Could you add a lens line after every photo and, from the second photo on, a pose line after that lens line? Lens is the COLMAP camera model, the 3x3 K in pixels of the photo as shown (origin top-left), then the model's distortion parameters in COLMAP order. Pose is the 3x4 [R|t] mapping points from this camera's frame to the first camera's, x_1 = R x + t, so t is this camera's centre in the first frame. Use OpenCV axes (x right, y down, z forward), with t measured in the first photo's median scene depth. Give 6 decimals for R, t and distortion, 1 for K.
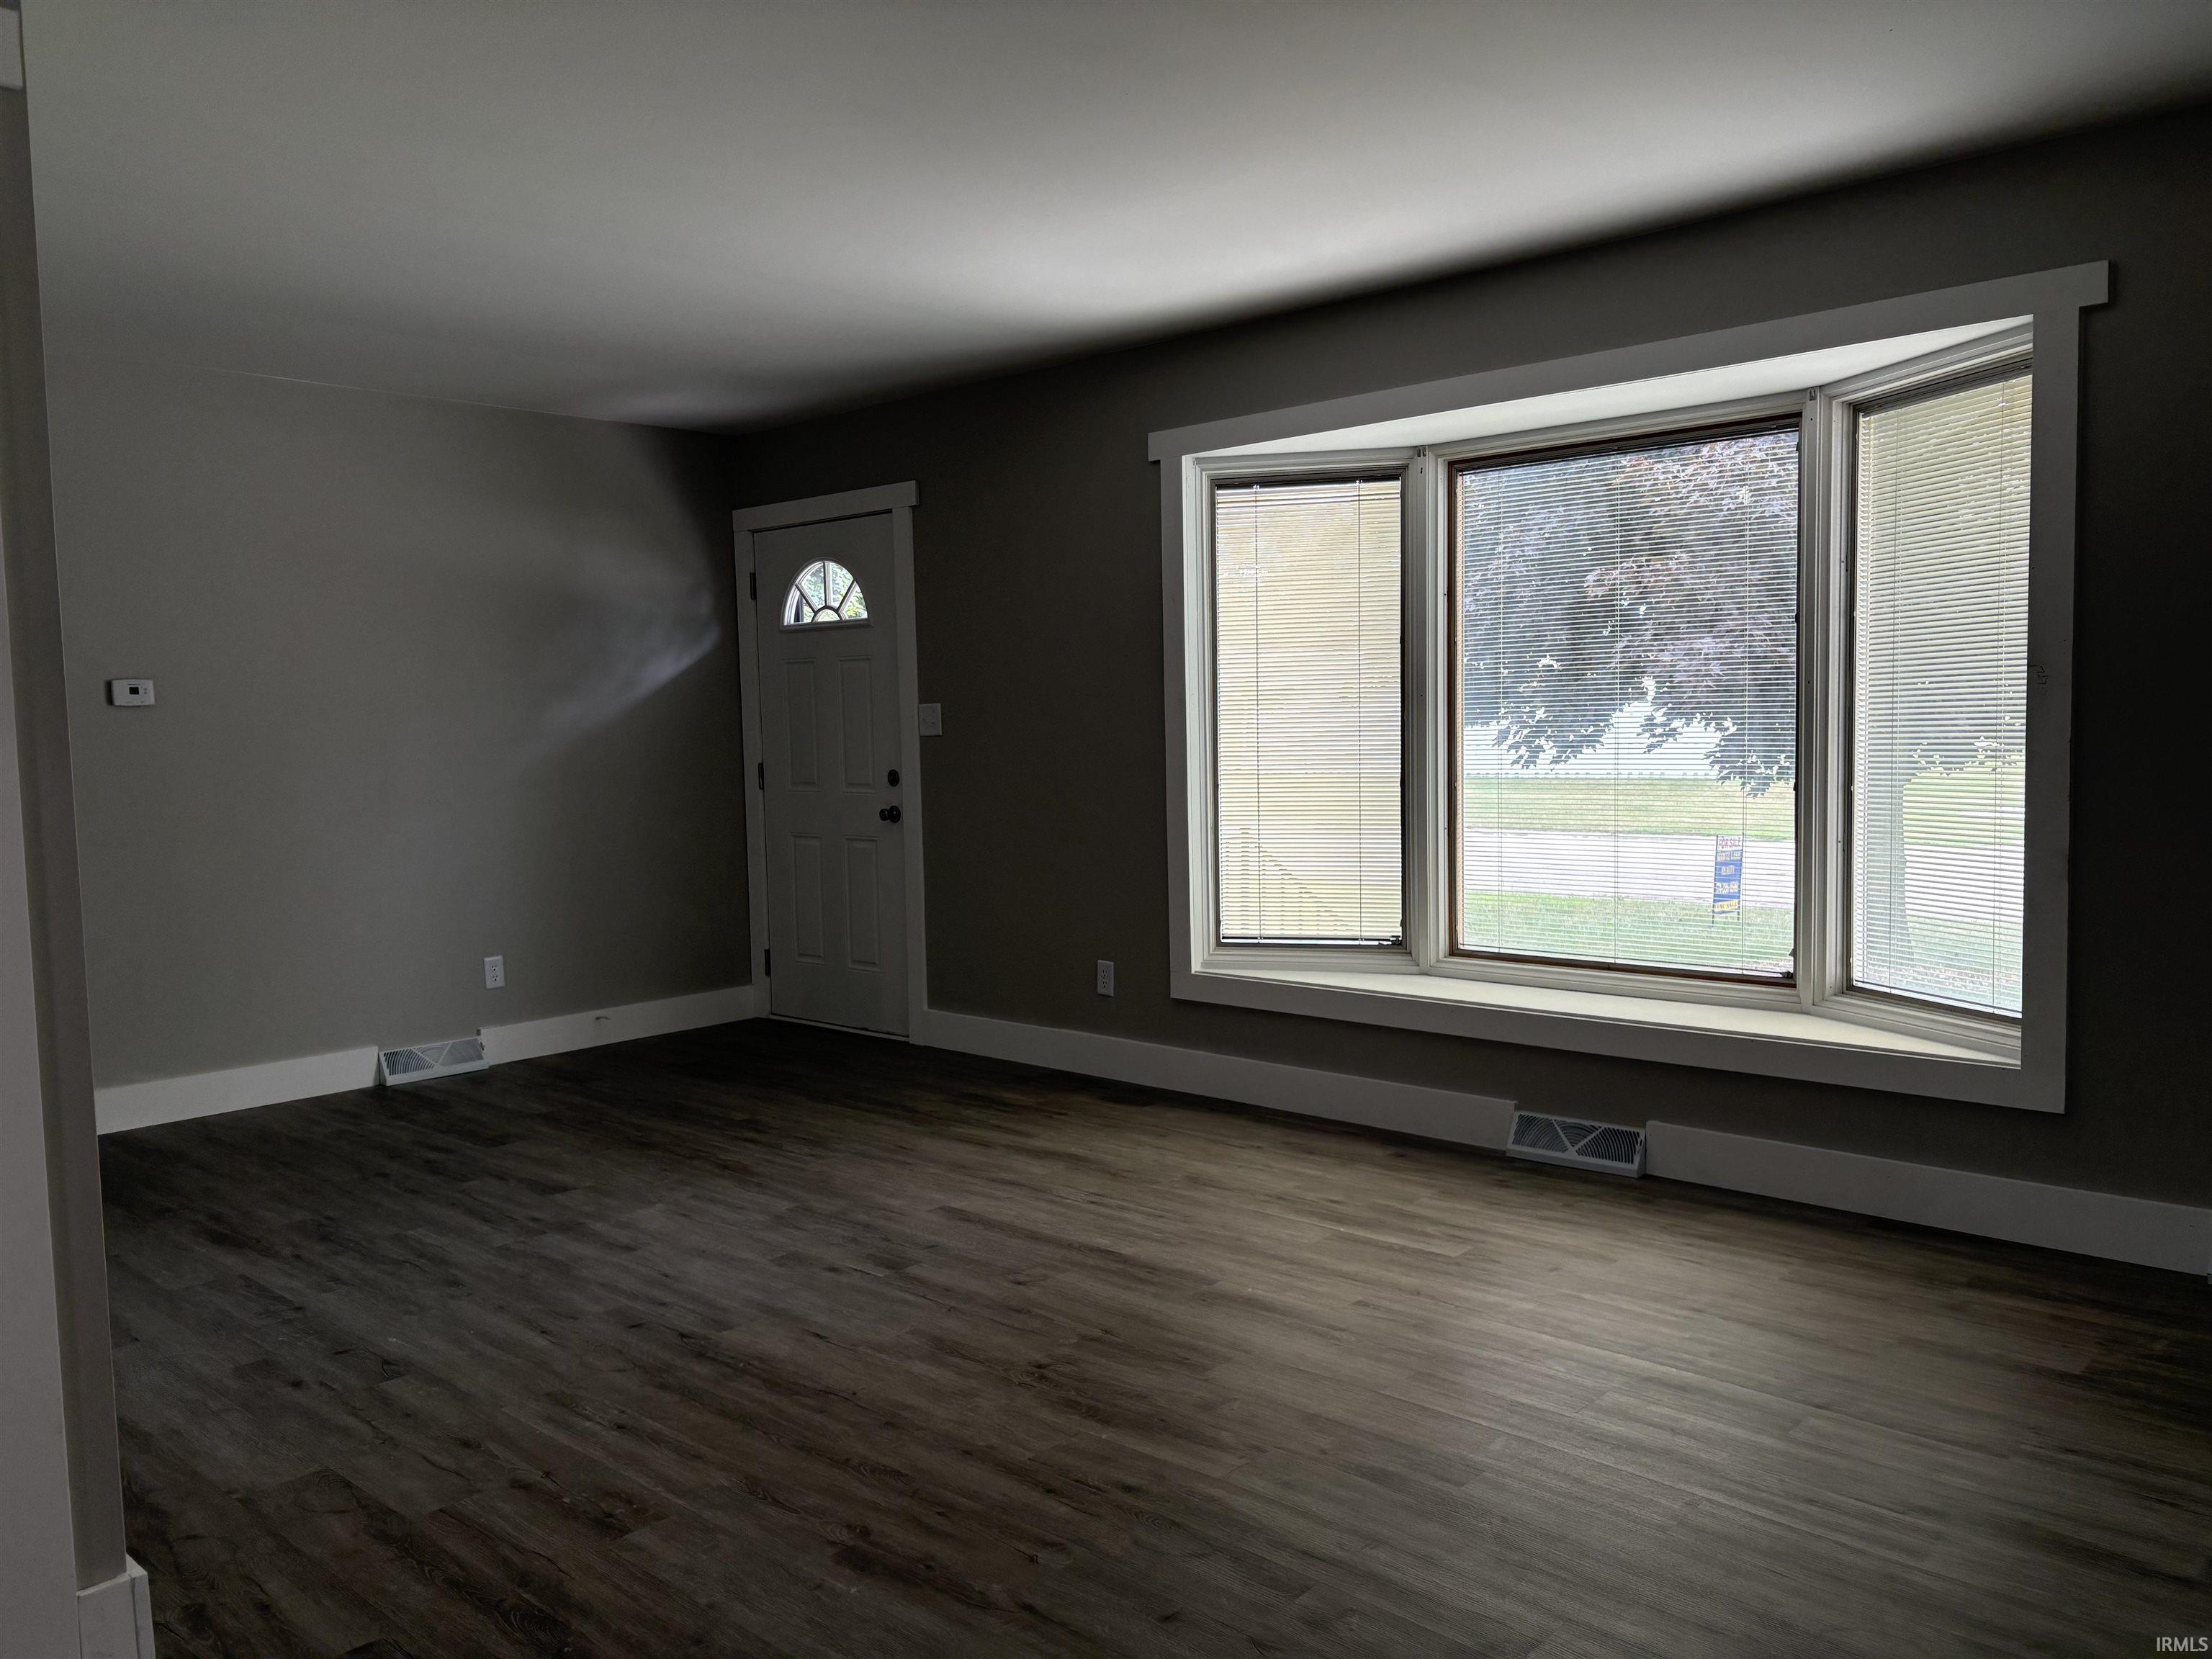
lens RADIAL K [[1690.9, 0, 1110.8], [0, 1690.9, 836.5], [0, 0, 1]] dist [0.031438, -0.011155]
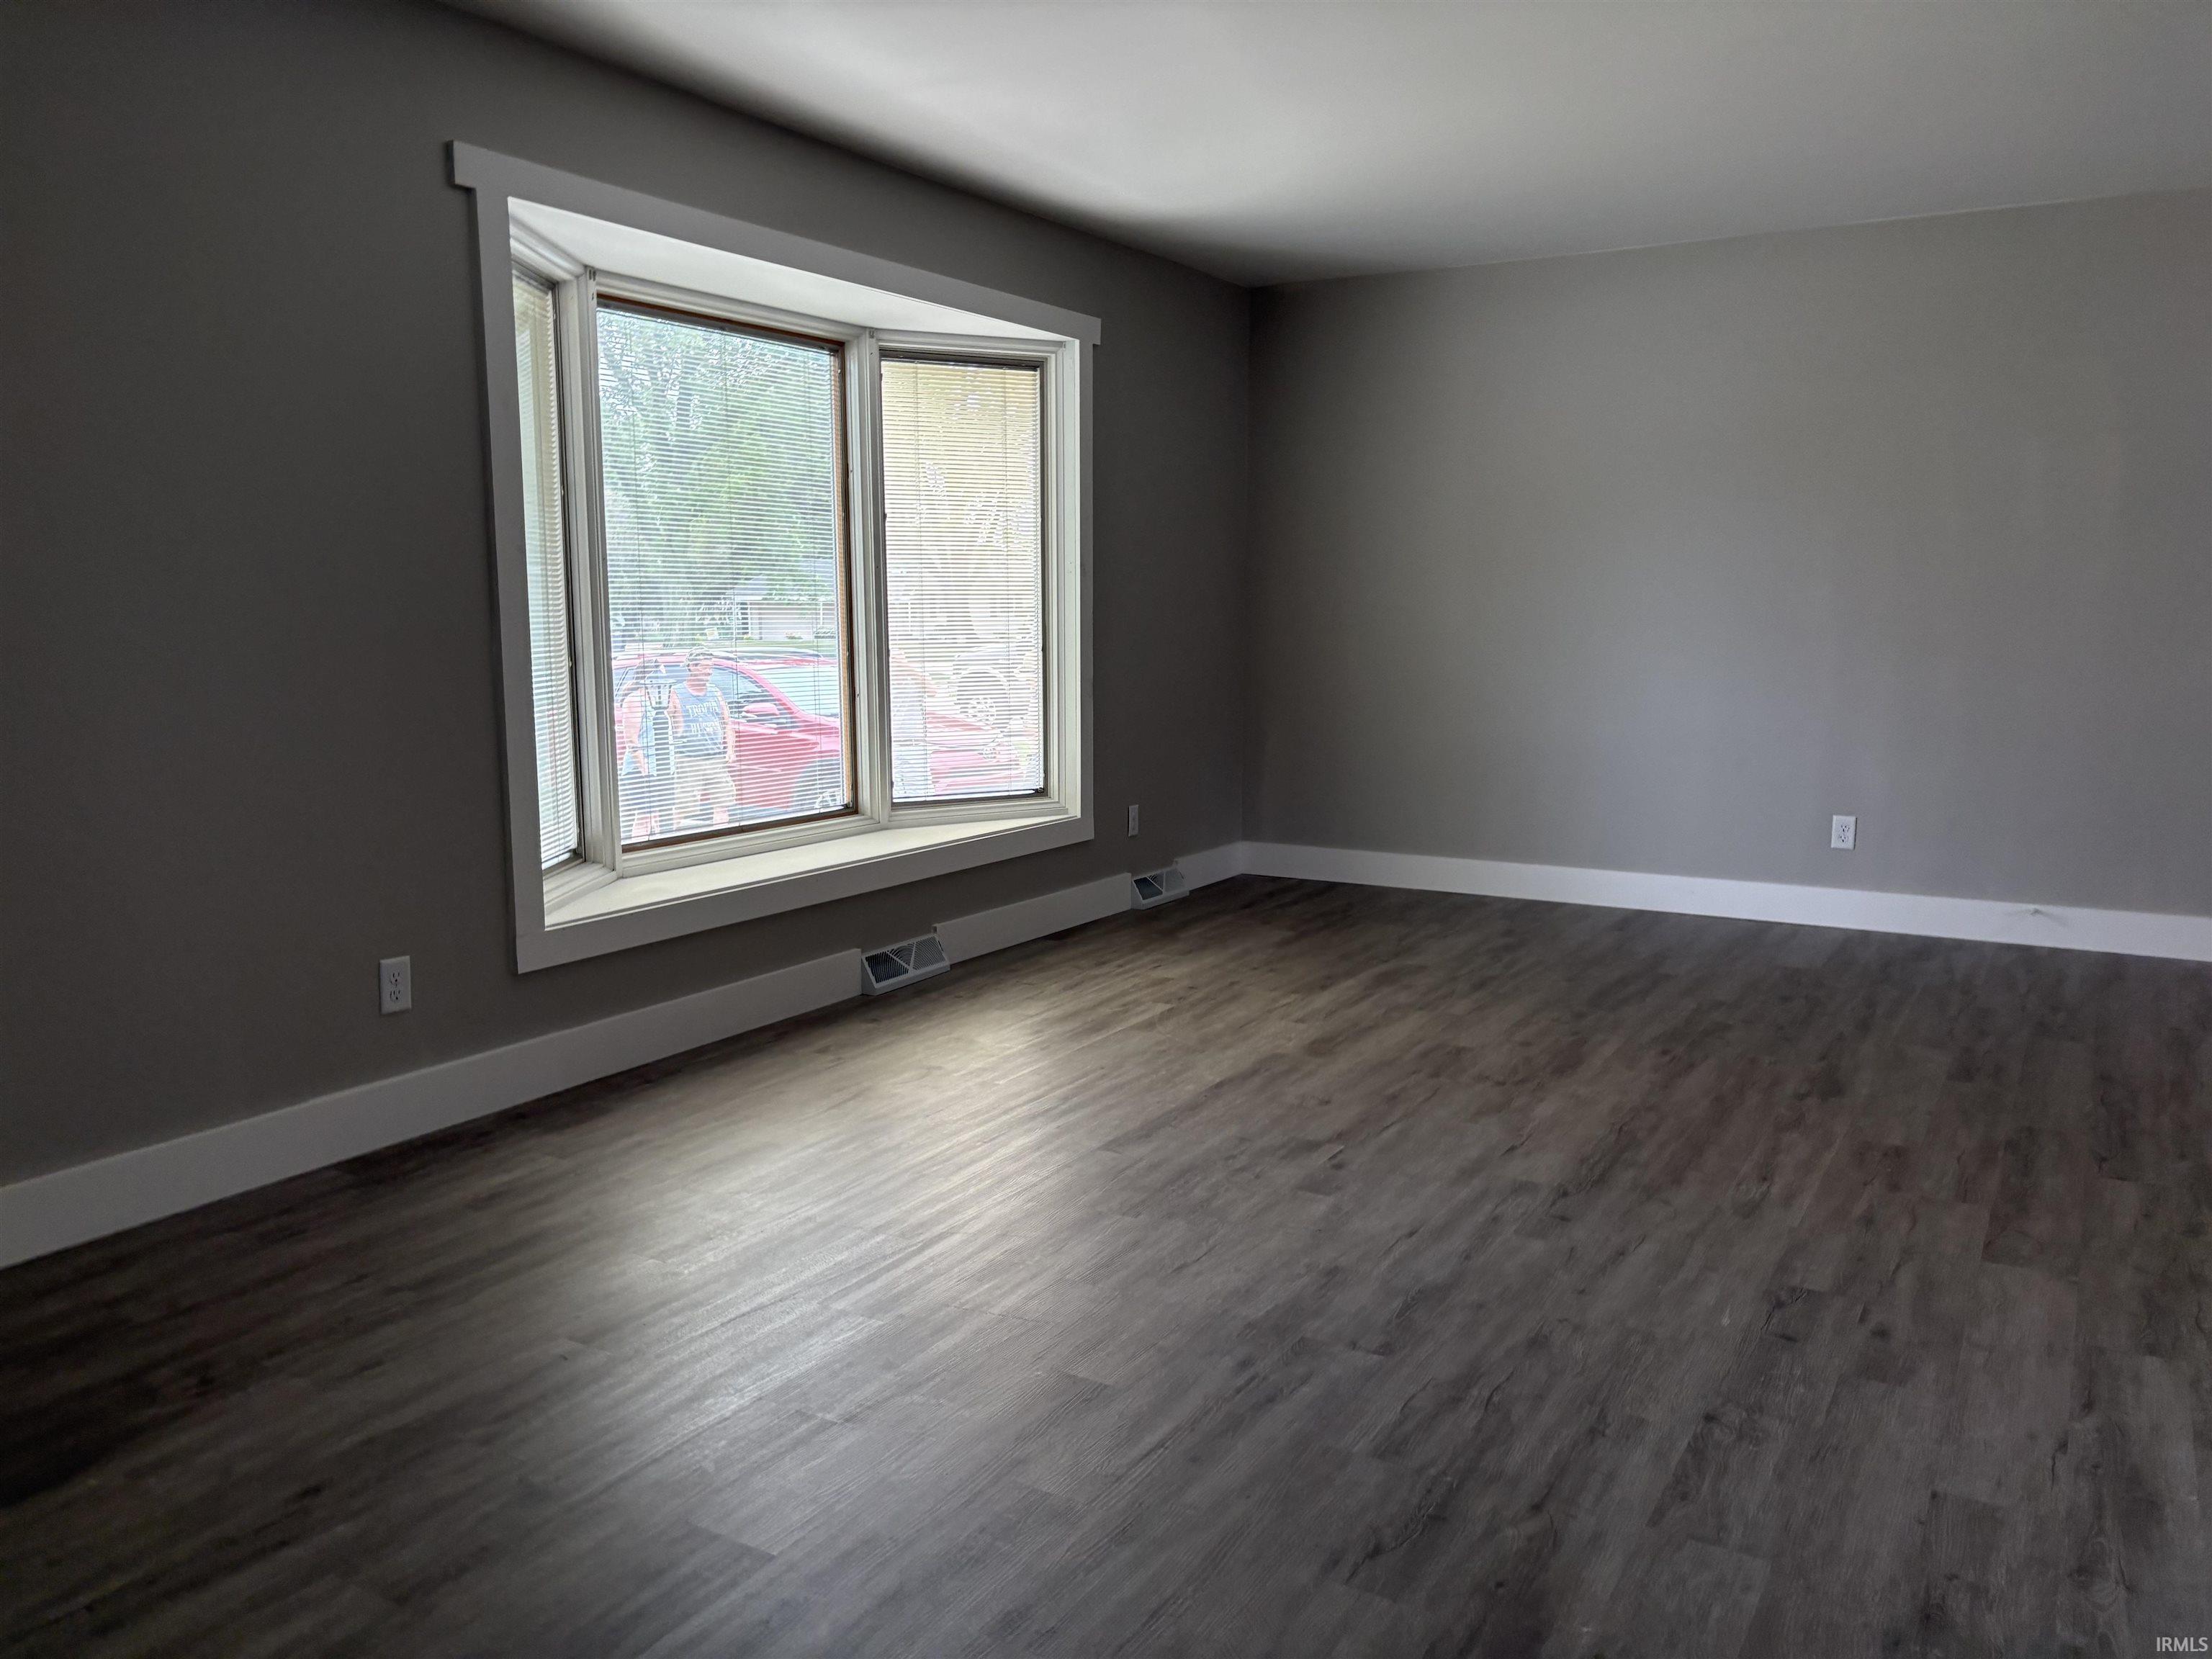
lens RADIAL K [[1690.9, 0, 1102.2], [0, 1690.9, 828.7], [0, 0, 1]] dist [0.031438, -0.011155]
pose [[-0.211836, -0.110512, 0.971037, -1.095476], [0.075388, 0.988778, 0.128978, -0.058446], [-0.974393, 0.100526, -0.201127, 1.403752]]
